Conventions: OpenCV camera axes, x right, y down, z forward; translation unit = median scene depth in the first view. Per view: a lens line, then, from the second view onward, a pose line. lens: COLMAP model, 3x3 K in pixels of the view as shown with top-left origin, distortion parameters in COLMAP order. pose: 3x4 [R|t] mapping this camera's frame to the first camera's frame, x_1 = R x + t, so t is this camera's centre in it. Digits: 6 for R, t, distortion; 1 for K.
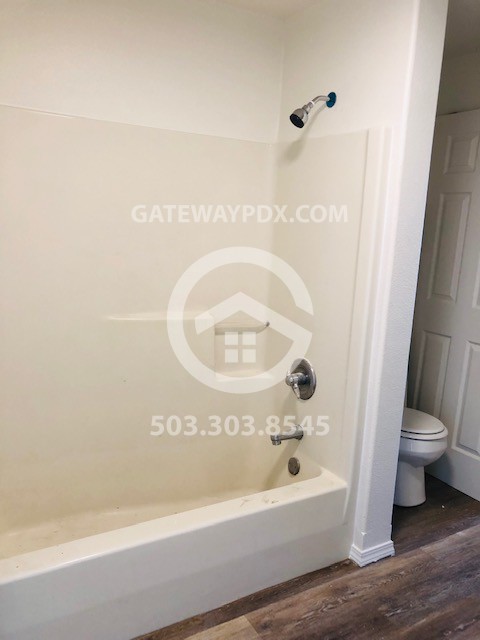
lens RADIAL K [[528.6, 0, 240.9], [0, 528.6, 319.2], [0, 0, 1]] dist [0.028631, -0.029683]
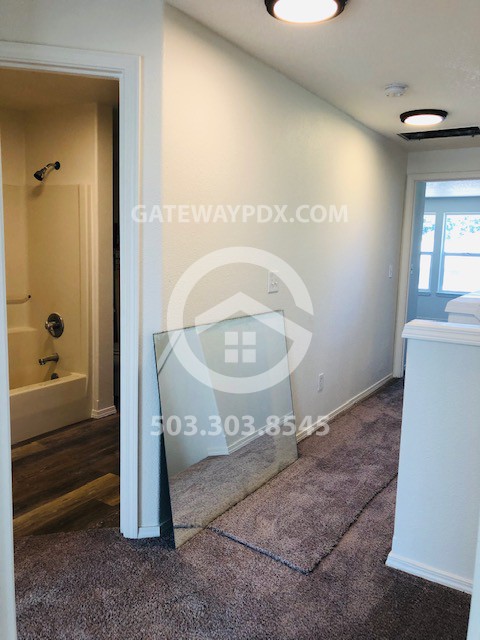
lens RADIAL K [[528.6, 0, 242.5], [0, 528.6, 321.3], [0, 0, 1]] dist [0.028631, -0.029683]
pose [[0.887384, -0.085904, 0.452957, -0.132481], [0.090874, 0.995804, 0.010825, 0.151330], [-0.451986, 0.031556, 0.891467, -0.871819]]
